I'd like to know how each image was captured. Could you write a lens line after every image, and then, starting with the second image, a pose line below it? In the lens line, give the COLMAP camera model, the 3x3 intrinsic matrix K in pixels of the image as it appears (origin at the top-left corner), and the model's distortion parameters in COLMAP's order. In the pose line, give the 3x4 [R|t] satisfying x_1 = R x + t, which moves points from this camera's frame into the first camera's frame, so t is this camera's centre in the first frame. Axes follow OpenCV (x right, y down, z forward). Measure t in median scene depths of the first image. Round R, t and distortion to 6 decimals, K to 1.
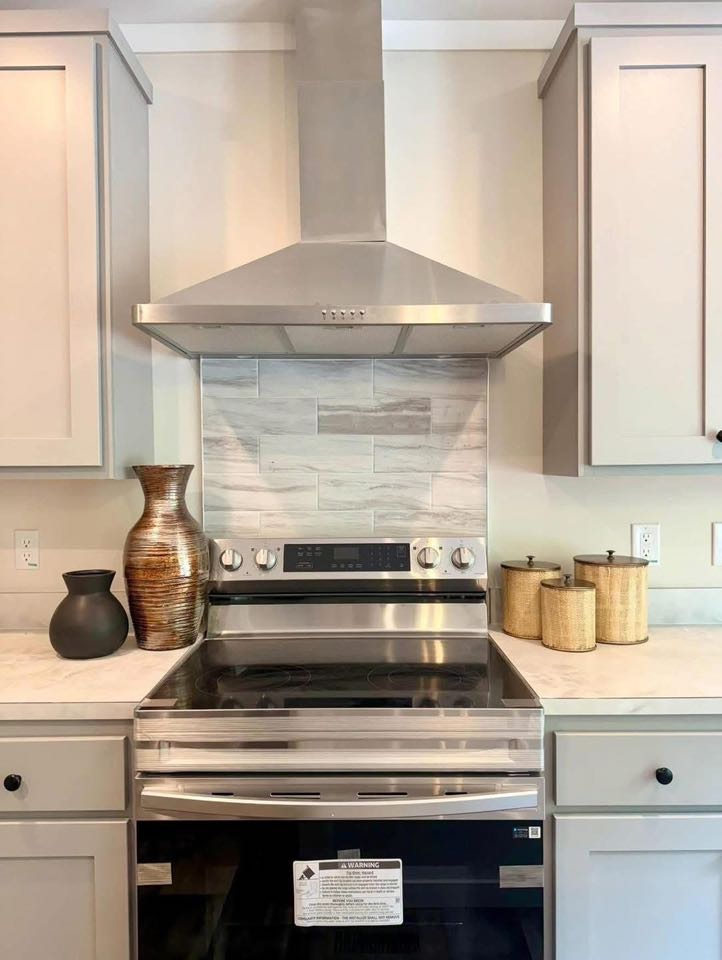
lens RADIAL K [[680.5, 0, 358.9], [0, 680.5, 479.3], [0, 0, 1]] dist [0.009036, 0.001276]
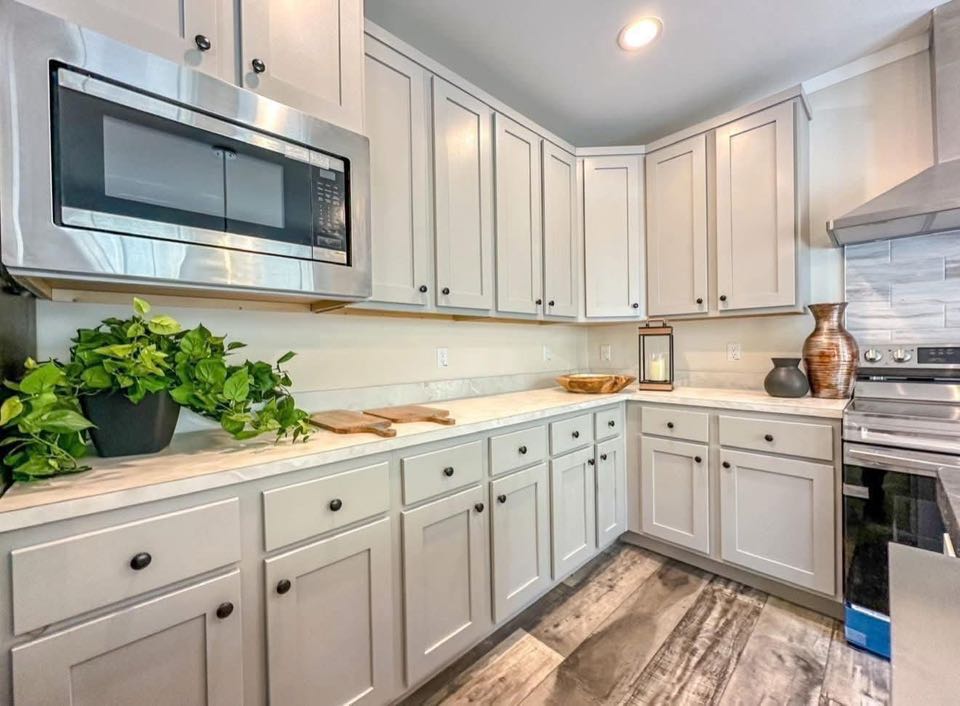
lens RADIAL K [[382.9, 0, 480.7], [0, 382.9, 348.8], [0, 0, 1]] dist [-0.002740, -0.000337]
pose [[0.677468, -0.005020, -0.735535, -0.150358], [0.005037, 0.999985, -0.002187, 0.098575], [0.735535, -0.002223, 0.677483, -0.427969]]
